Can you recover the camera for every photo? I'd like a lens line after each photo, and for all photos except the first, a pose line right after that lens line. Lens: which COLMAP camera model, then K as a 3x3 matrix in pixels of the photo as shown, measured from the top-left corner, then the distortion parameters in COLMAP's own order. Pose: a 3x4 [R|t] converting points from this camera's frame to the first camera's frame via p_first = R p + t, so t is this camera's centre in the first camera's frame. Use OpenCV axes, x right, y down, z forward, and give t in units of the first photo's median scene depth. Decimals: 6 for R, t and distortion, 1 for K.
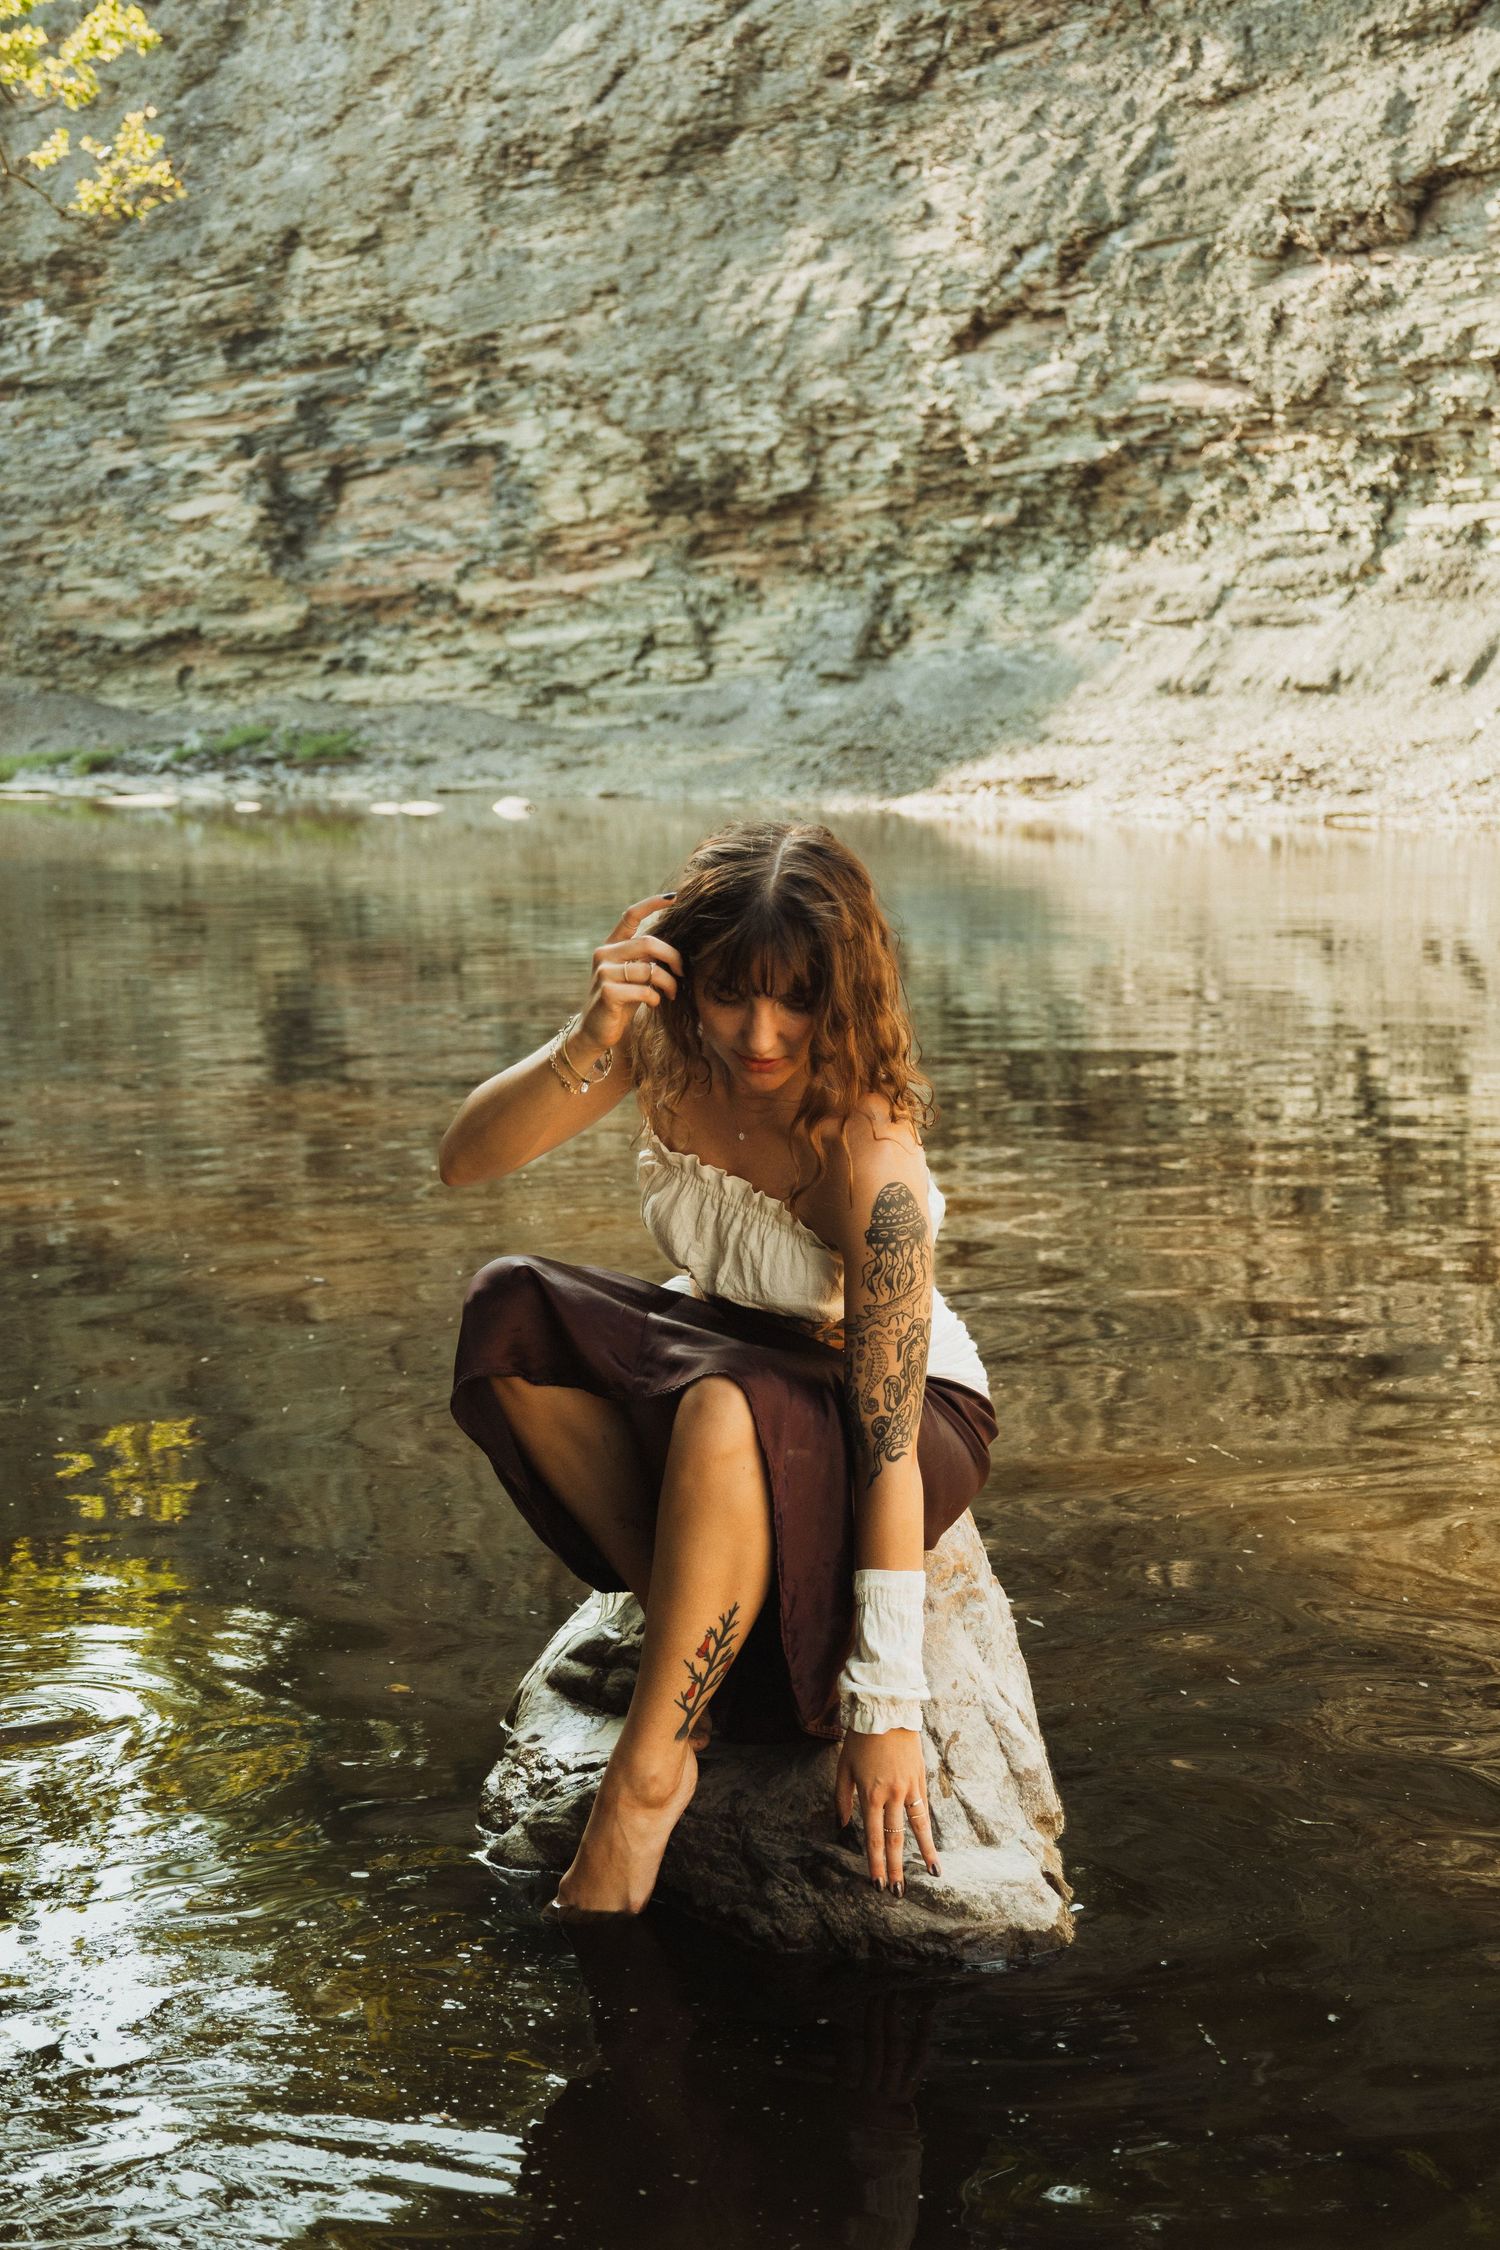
lens RADIAL K [[3146.4, 0, 750.0], [0, 3146.4, 1125.0], [0, 0, 1]] dist [-0.001174, 0.083624]
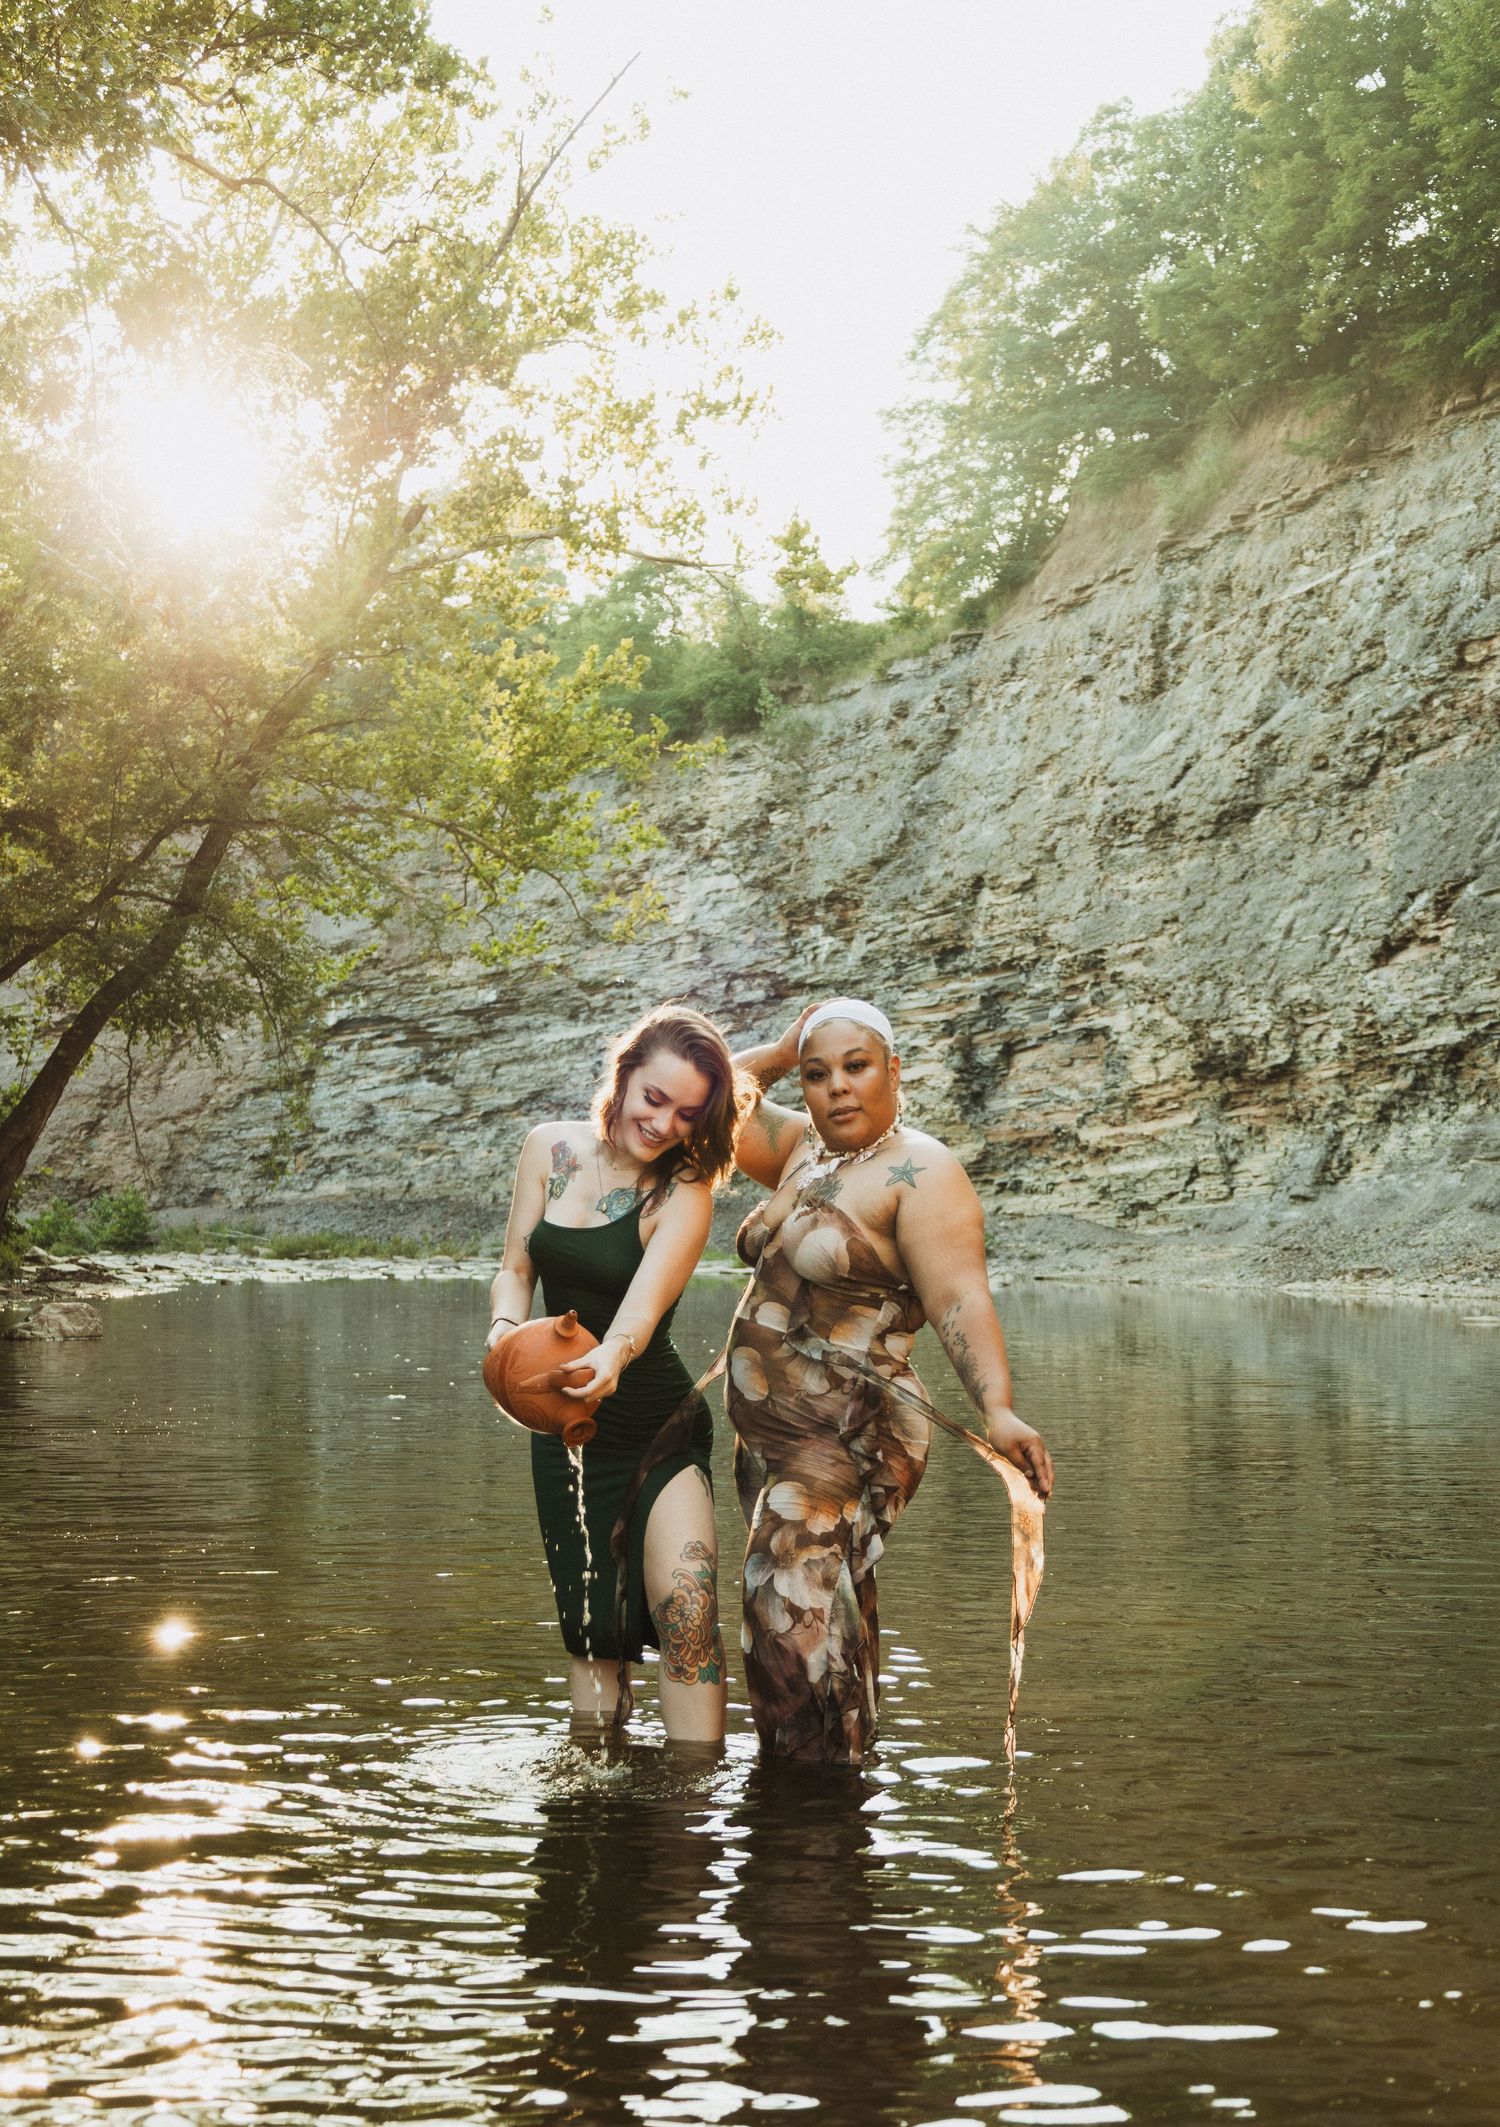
lens RADIAL K [[2927.6, 0, 759.0], [0, 2927.6, 1159.6], [0, 0, 1]] dist [-0.019932, -0.020351]
pose [[0.950337, 0.004928, -0.311185, 0.195798], [-0.053173, 0.987744, -0.146746, 0.039376], [0.306648, 0.156005, 0.938951, -0.261701]]
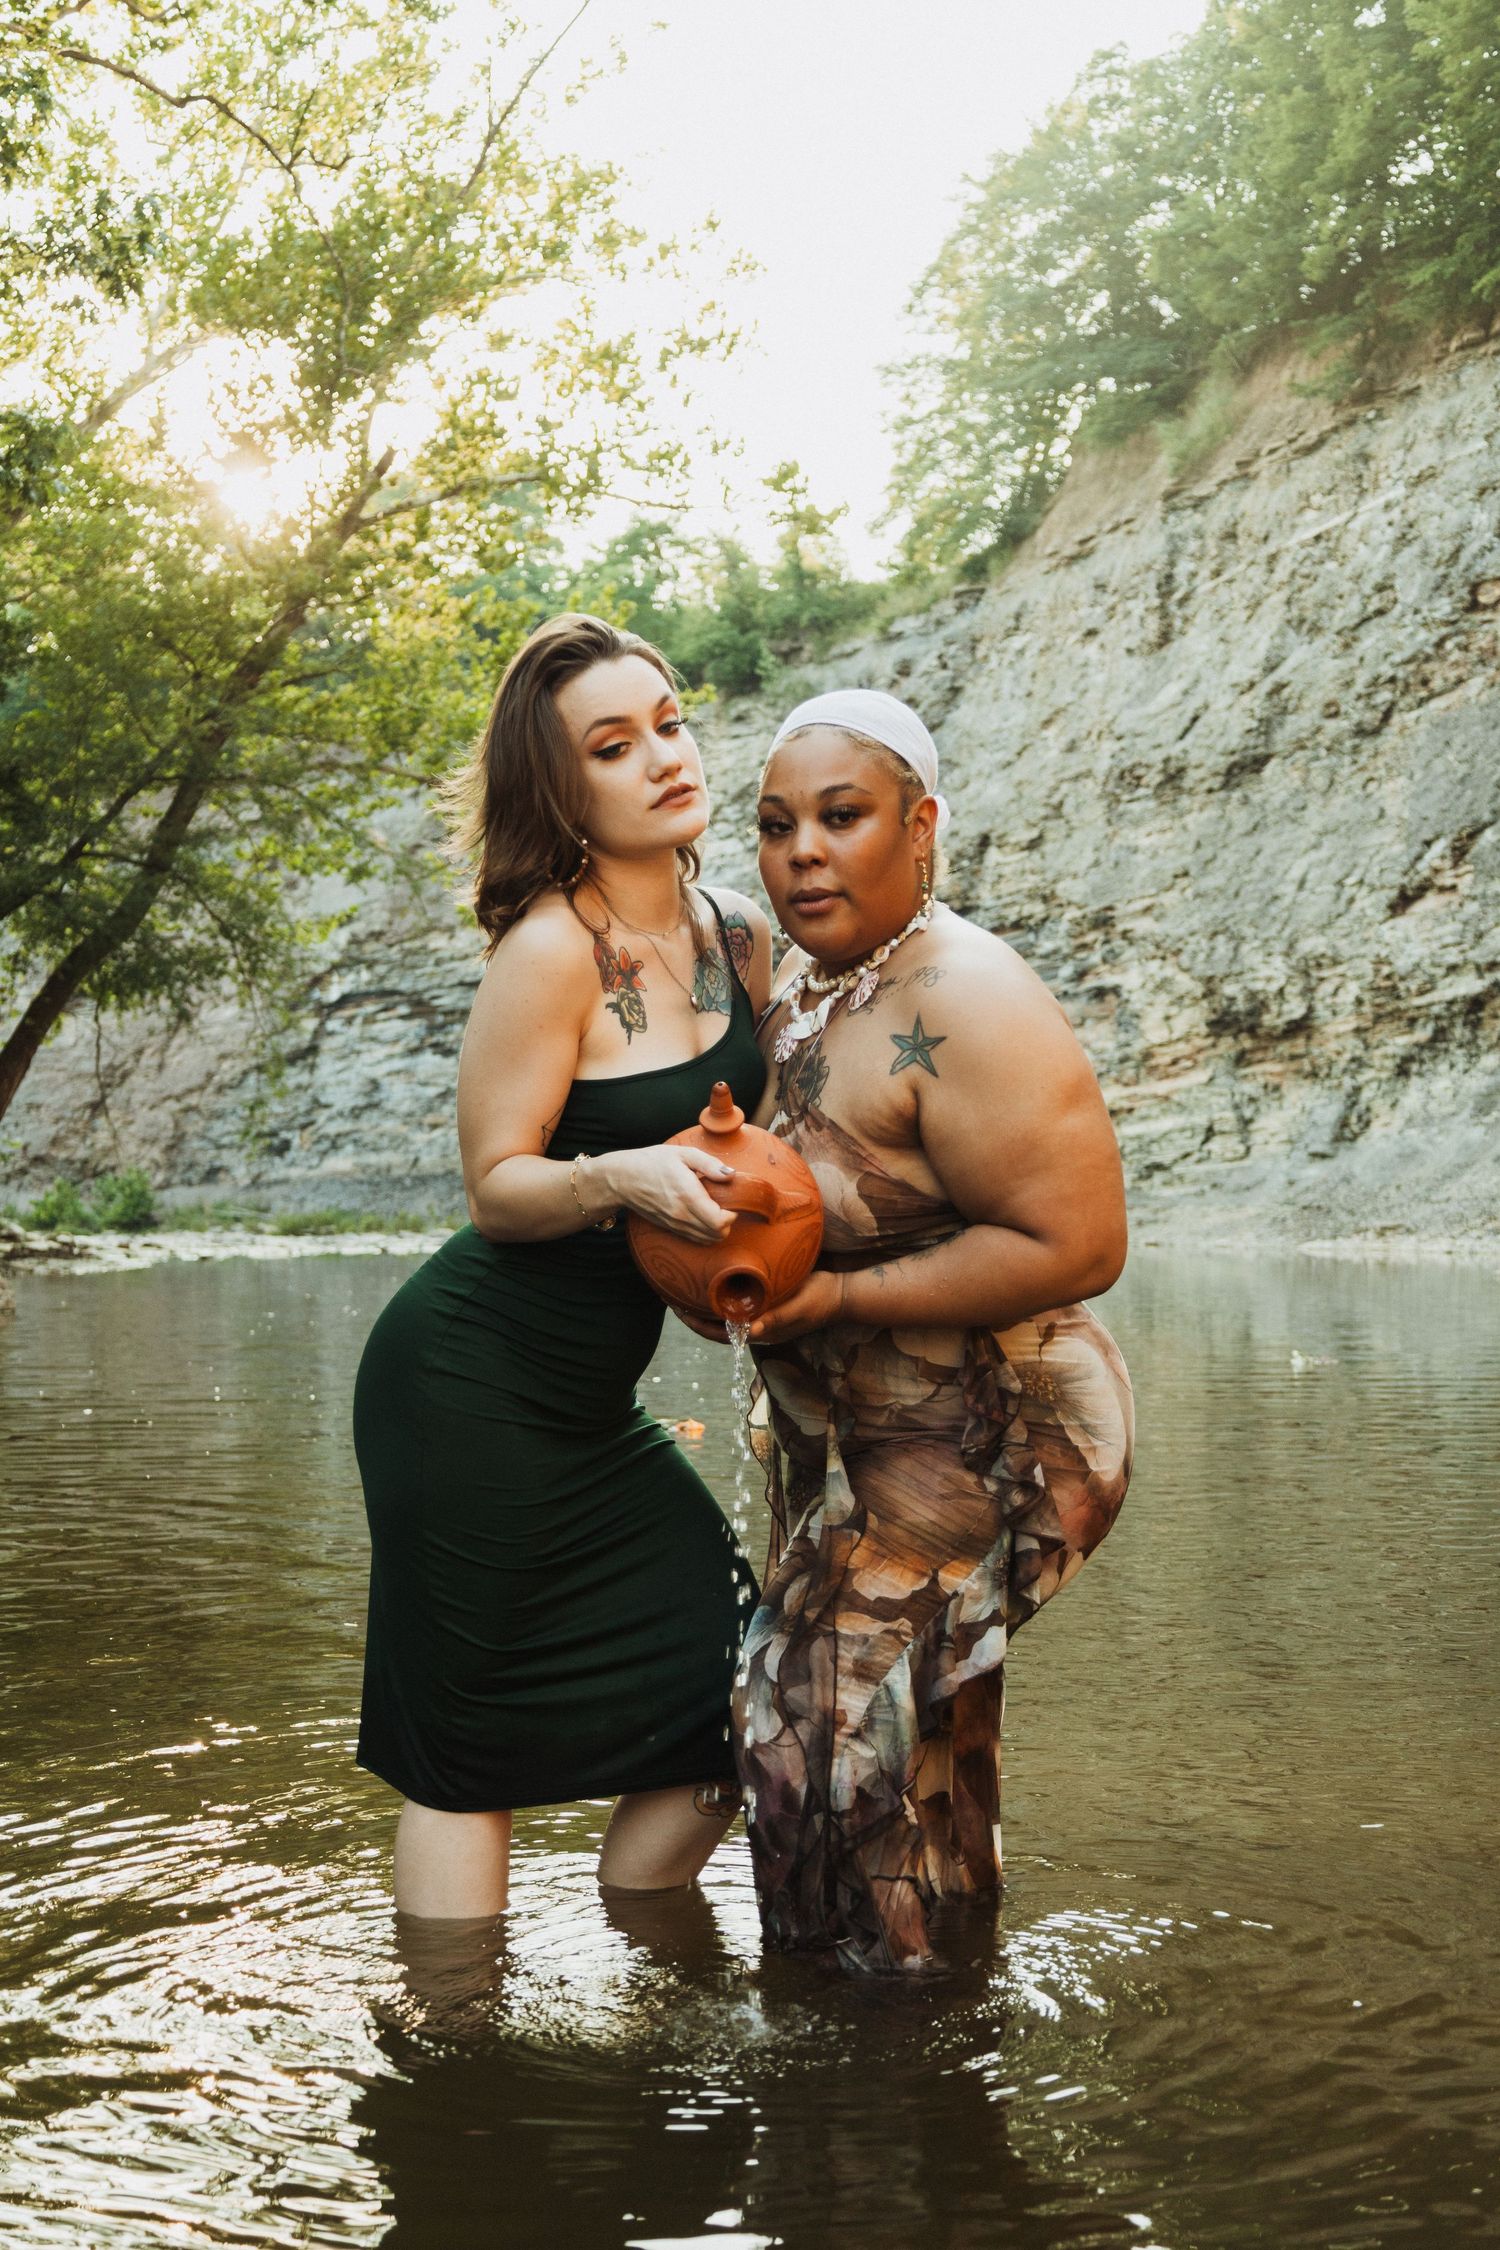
lens RADIAL K [[2911.5, 0, 750.0], [0, 2911.5, 1125.0], [0, 0, 1]] dist [-0.025118, -0.014745]
pose [[0.947292, -0.011790, -0.320155, 0.190533], [-0.038085, 0.988092, -0.149074, 0.037190], [0.318101, 0.153410, 0.935563, -0.227124]]
